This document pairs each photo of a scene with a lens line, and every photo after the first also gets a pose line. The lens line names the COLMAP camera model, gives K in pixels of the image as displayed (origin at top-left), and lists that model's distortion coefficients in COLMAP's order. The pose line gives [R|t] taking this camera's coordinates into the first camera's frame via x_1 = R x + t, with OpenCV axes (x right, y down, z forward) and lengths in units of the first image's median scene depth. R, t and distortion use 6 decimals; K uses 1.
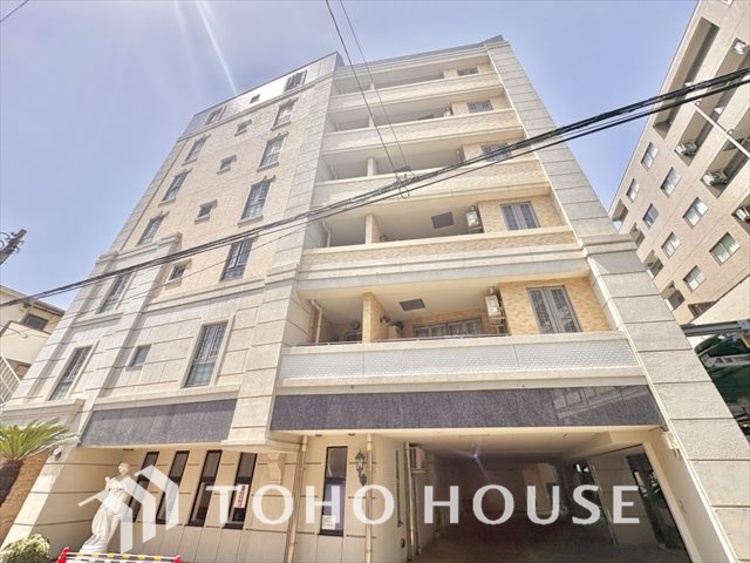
lens RADIAL K [[297.8, 0, 376.2], [0, 297.8, 281.2], [0, 0, 1]] dist [-0.000215, 0.000163]
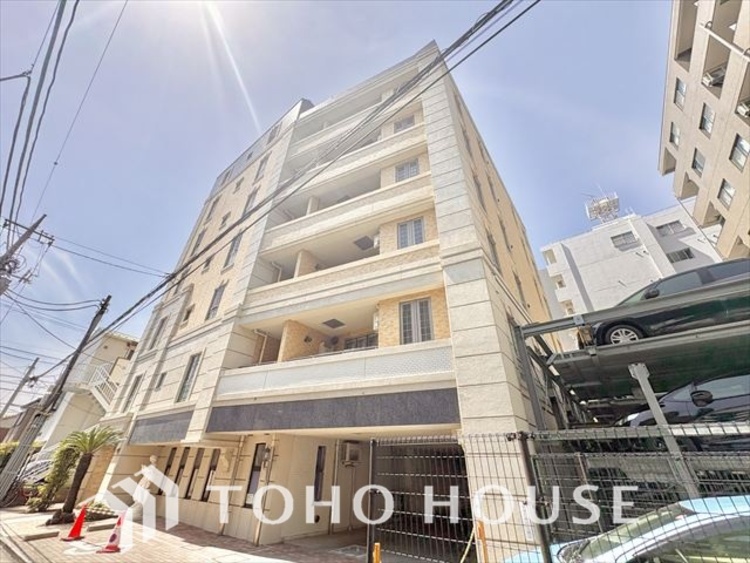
lens RADIAL K [[297.8, 0, 376.0], [0, 297.8, 280.9], [0, 0, 1]] dist [-0.000215, 0.000163]
pose [[0.955491, -0.145960, -0.256382, 0.651534], [0.148799, 0.988832, -0.008401, -0.057667], [0.254745, -0.030123, 0.966539, -0.102047]]
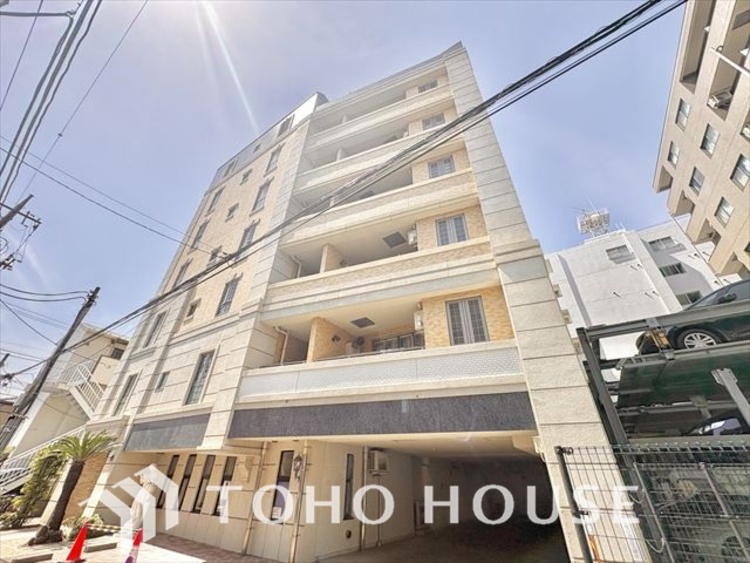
lens RADIAL K [[297.8, 0, 376.1], [0, 297.8, 281.2], [0, 0, 1]] dist [-0.000215, 0.000163]
pose [[0.973749, -0.113900, -0.197080, 0.433608], [0.112316, 0.993486, -0.019233, -0.051428], [0.197987, -0.003407, 0.980199, -0.087902]]
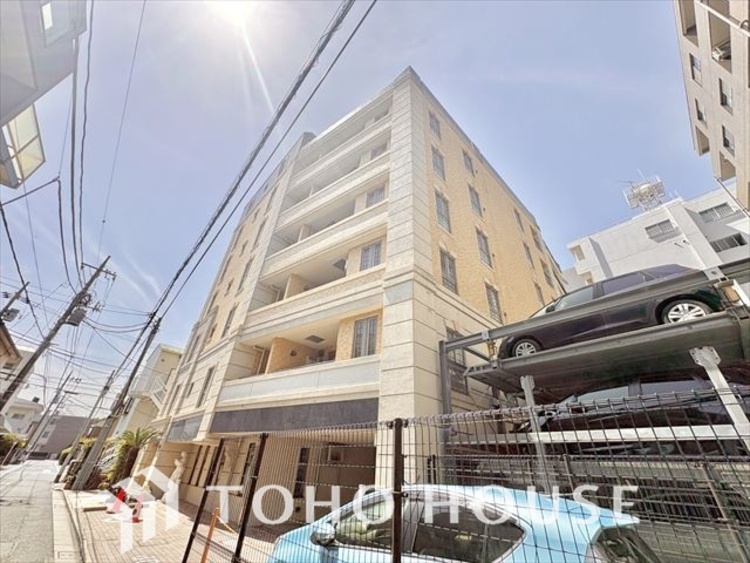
lens RADIAL K [[297.8, 0, 376.3], [0, 297.8, 280.7], [0, 0, 1]] dist [-0.000215, 0.000163]
pose [[0.892723, -0.206887, -0.400304, 1.026250], [0.204438, 0.977635, -0.049345, -0.059489], [0.401560, -0.037786, 0.915053, -0.119352]]
